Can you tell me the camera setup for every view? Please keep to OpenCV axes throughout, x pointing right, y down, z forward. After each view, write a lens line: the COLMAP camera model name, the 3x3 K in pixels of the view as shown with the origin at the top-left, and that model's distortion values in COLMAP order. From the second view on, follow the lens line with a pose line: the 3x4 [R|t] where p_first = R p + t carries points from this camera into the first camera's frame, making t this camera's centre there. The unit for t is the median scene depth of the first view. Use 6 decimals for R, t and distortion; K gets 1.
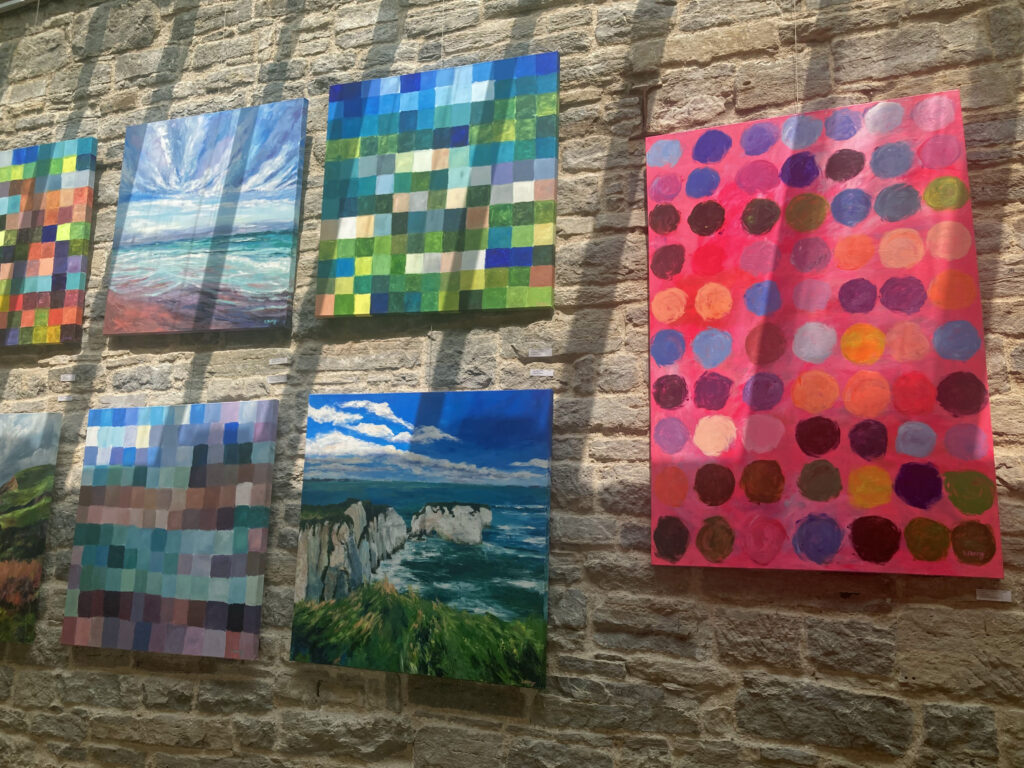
lens RADIAL K [[834.8, 0, 512.2], [0, 834.8, 380.9], [0, 0, 1]] dist [0.031430, -0.001419]
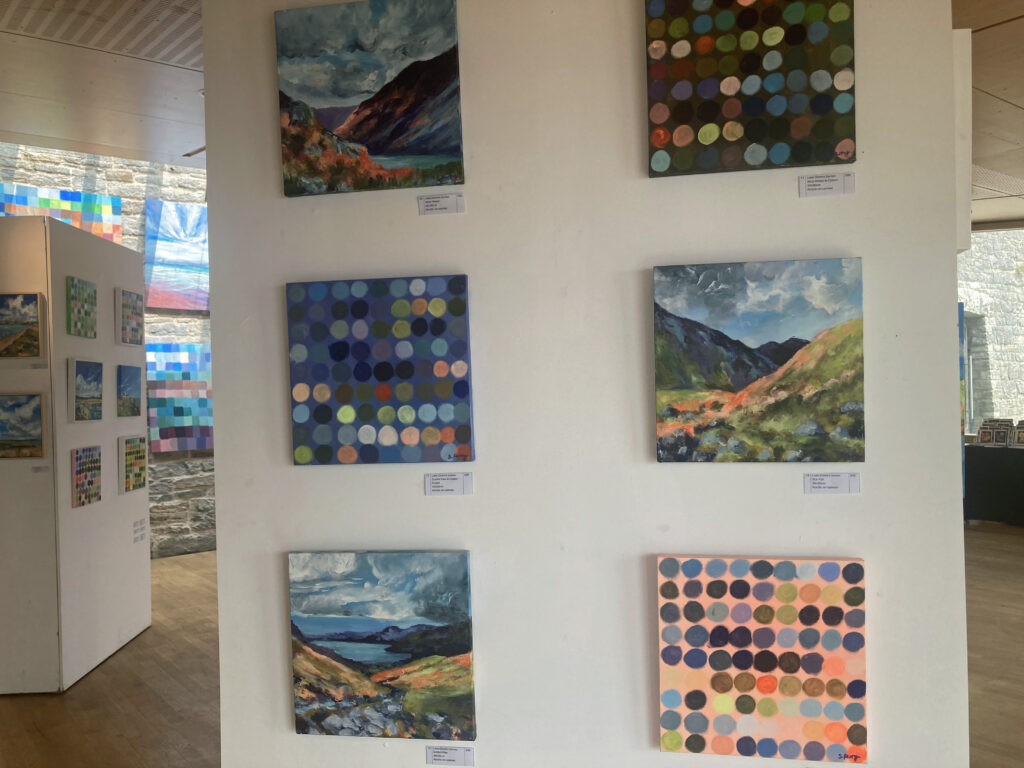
lens RADIAL K [[834.8, 0, 512.0], [0, 834.8, 384.2], [0, 0, 1]] dist [0.031430, -0.001419]
pose [[0.505058, -0.025859, 0.862698, -1.847128], [-0.096359, 0.991613, 0.086136, -0.132165], [-0.857689, -0.126632, 0.498331, -0.811917]]
